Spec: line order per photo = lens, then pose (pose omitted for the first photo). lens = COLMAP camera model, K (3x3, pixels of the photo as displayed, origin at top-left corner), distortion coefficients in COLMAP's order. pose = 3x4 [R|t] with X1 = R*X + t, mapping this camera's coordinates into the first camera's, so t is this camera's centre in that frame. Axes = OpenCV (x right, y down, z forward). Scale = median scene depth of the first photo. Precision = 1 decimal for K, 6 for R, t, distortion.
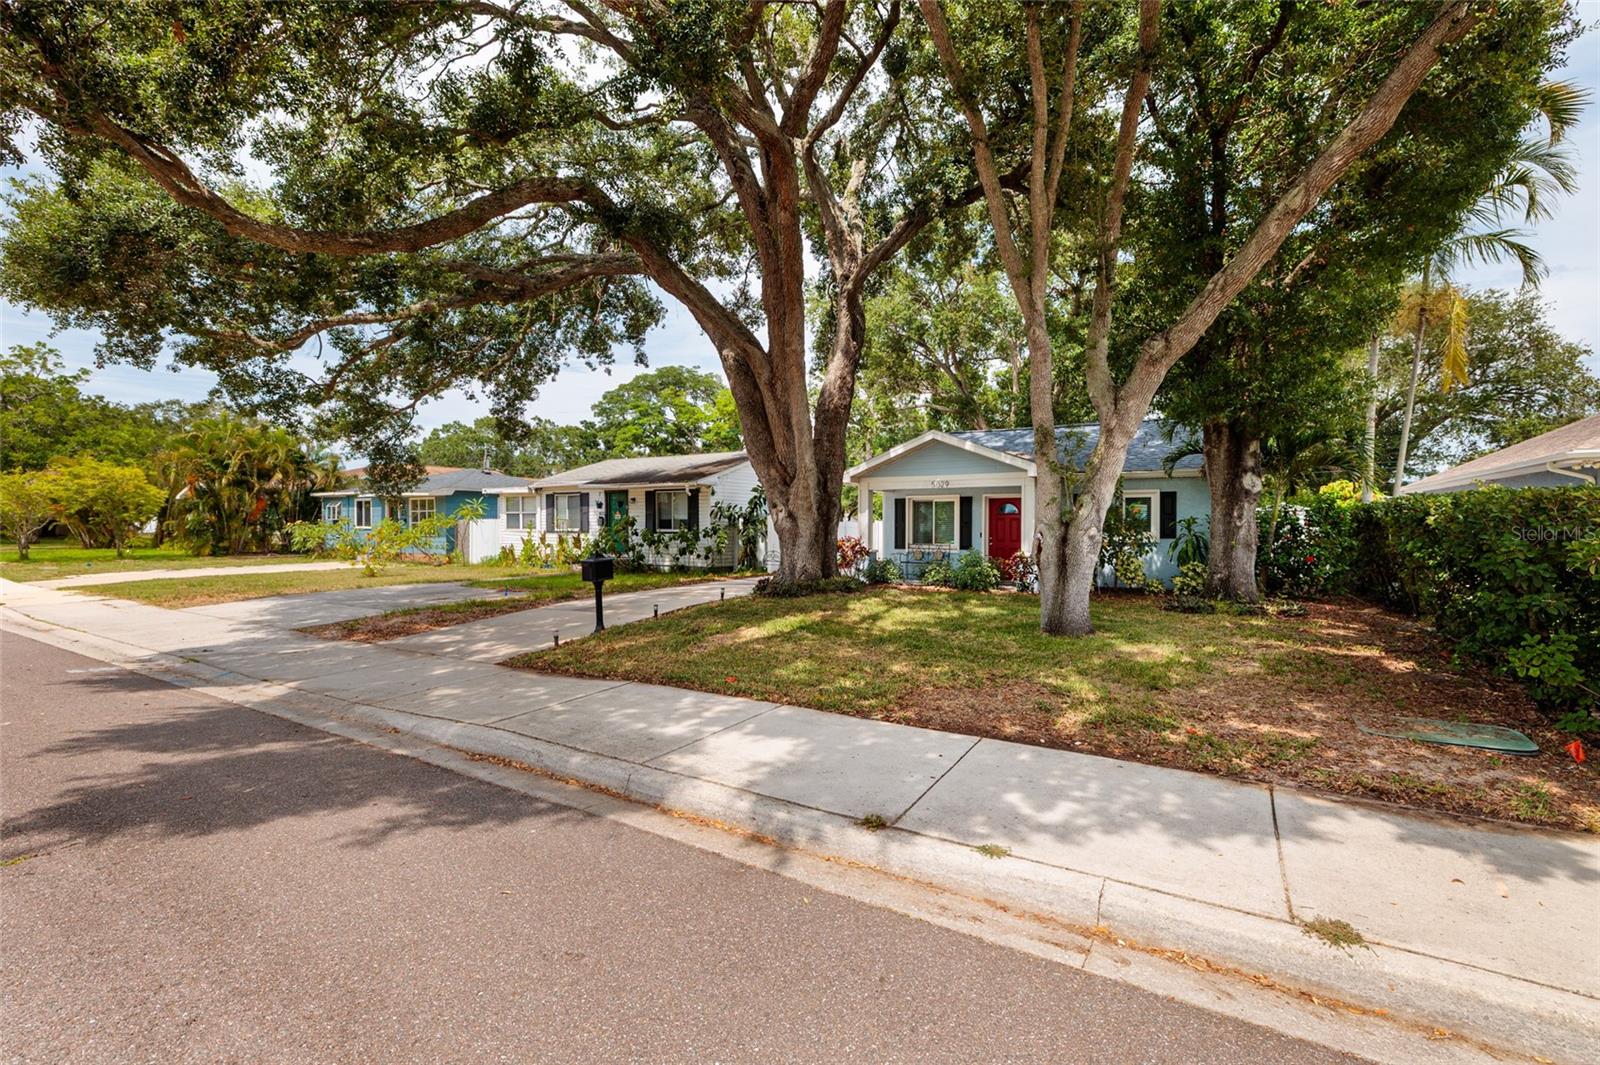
lens RADIAL K [[688.9, 0, 808.3], [0, 688.9, 531.8], [0, 0, 1]] dist [0.001706, 0.000148]
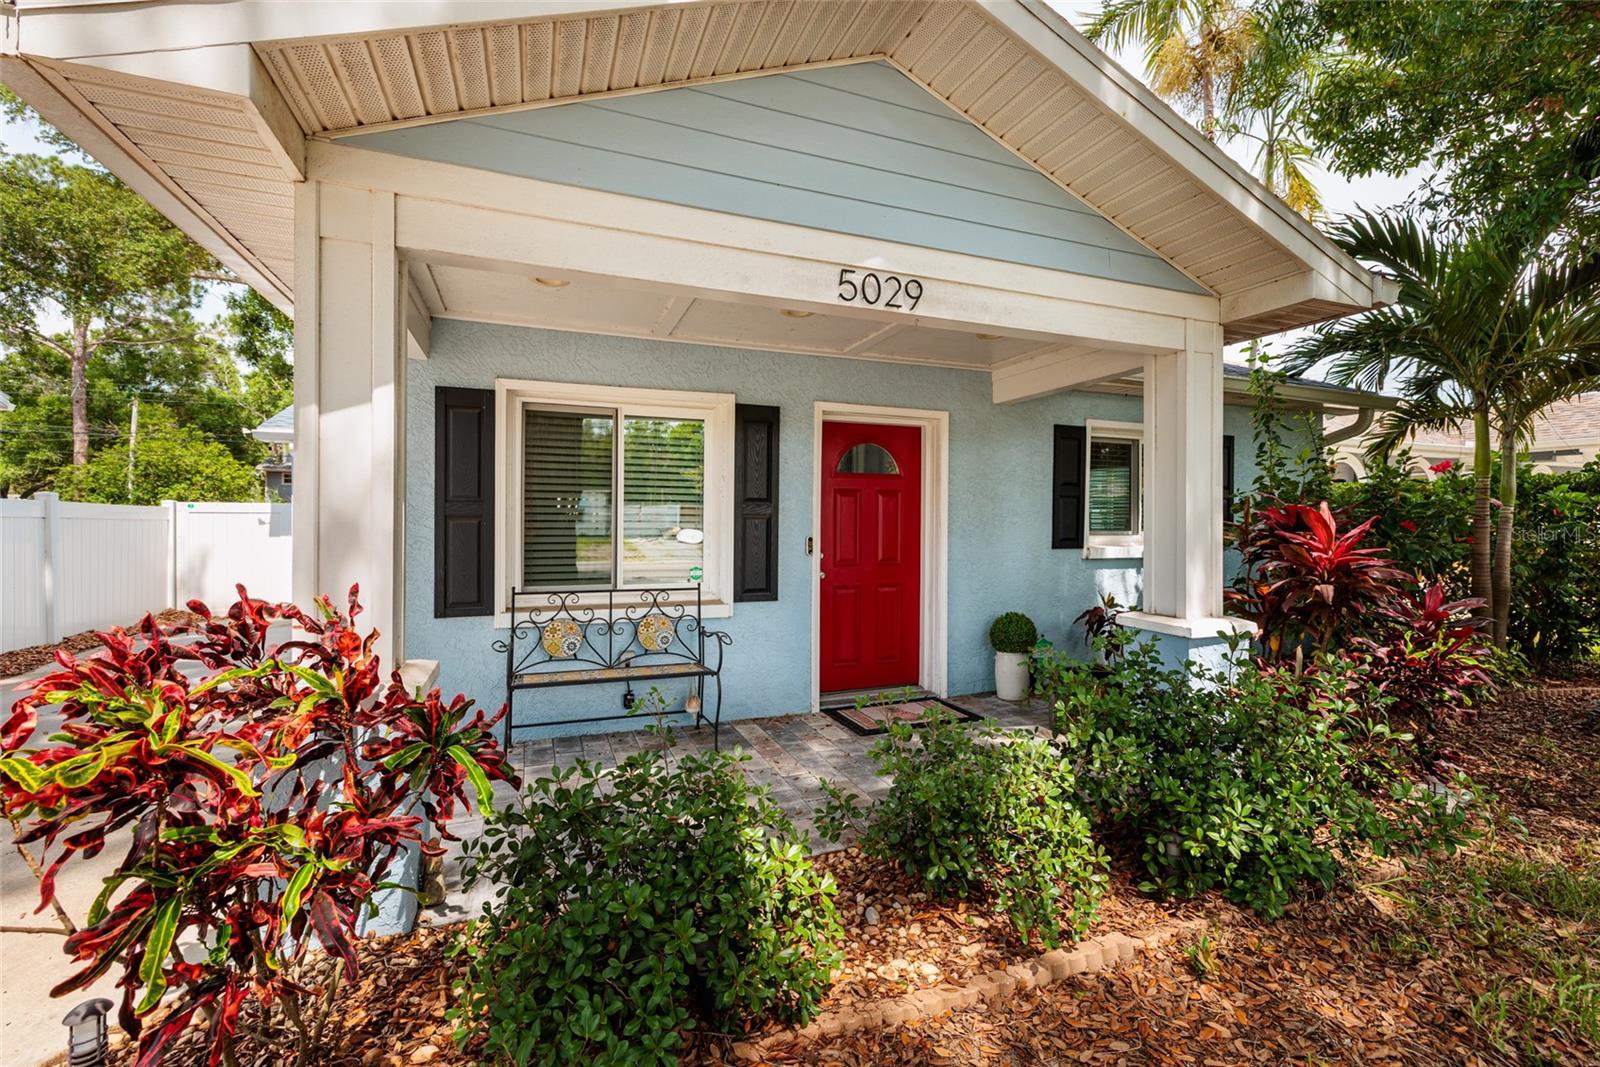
lens RADIAL K [[671.8, 0, 799.3], [0, 671.8, 528.4], [0, 0, 1]] dist [0.000304, 0.000186]
pose [[0.603394, -0.012300, 0.797349, 0.037766], [0.006139, 0.999923, 0.010780, -0.006970], [-0.797420, -0.001610, 0.603423, 1.115131]]
